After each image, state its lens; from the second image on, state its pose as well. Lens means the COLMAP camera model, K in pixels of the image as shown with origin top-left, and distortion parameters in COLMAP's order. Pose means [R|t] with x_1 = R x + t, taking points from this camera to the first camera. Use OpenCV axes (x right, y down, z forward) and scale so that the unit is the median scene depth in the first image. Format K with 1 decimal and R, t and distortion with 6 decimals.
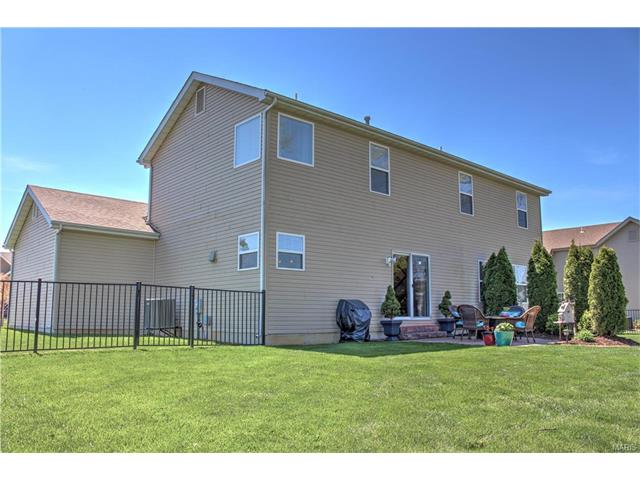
lens RADIAL K [[546.7, 0, 309.4], [0, 546.7, 250.6], [0, 0, 1]] dist [-0.127235, 0.084585]
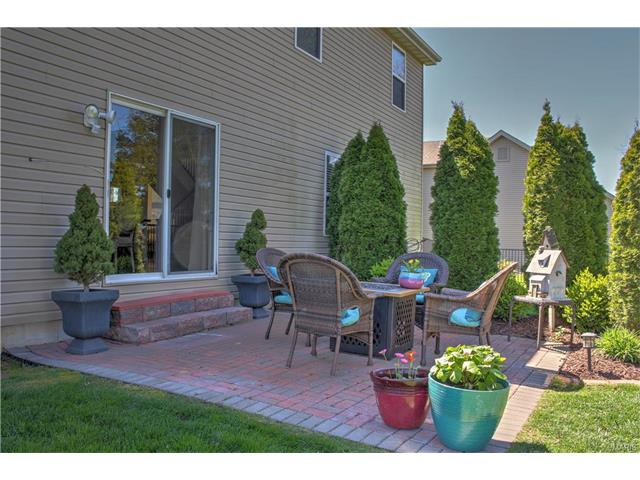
lens RADIAL K [[546.7, 0, 309.4], [0, 546.7, 250.6], [0, 0, 1]] dist [-0.127235, 0.084585]
pose [[0.949095, 0.010720, 0.314807, 0.187472], [-0.054745, 0.989824, 0.131343, 0.055670], [-0.310196, -0.141891, 0.940024, 0.686061]]
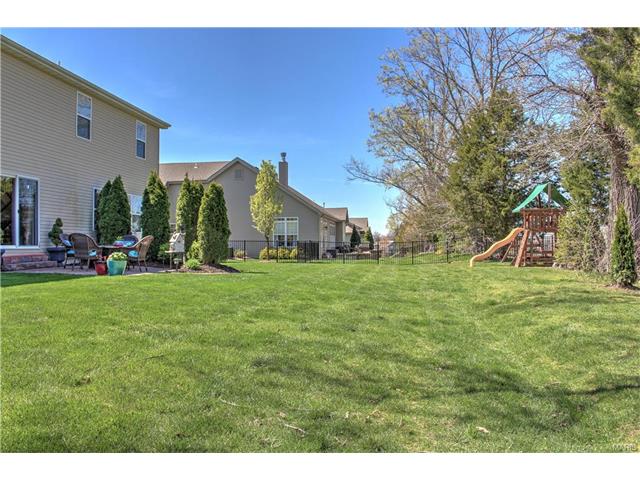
lens RADIAL K [[546.7, 0, 309.4], [0, 546.7, 250.6], [0, 0, 1]] dist [-0.127235, 0.084585]
pose [[0.774117, -0.006194, 0.633012, 0.006017], [-0.076643, 0.991679, 0.103431, 0.001081], [-0.628385, -0.128584, 0.767201, 0.010881]]
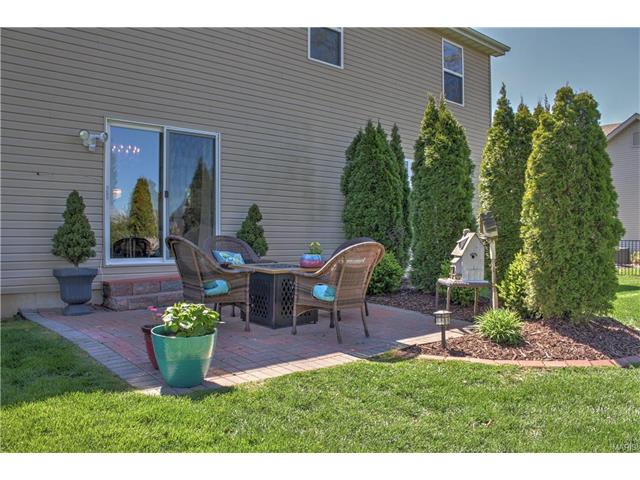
lens RADIAL K [[528.5, 0, 320.0], [0, 528.5, 240.0], [0, 0, 1]] dist [-0.108798, 0.017206]
pose [[0.999999, 0.000220, -0.001061, 0.373828], [-0.000087, 0.992367, 0.123322, 0.054846], [0.001080, -0.123322, 0.992366, 0.612748]]
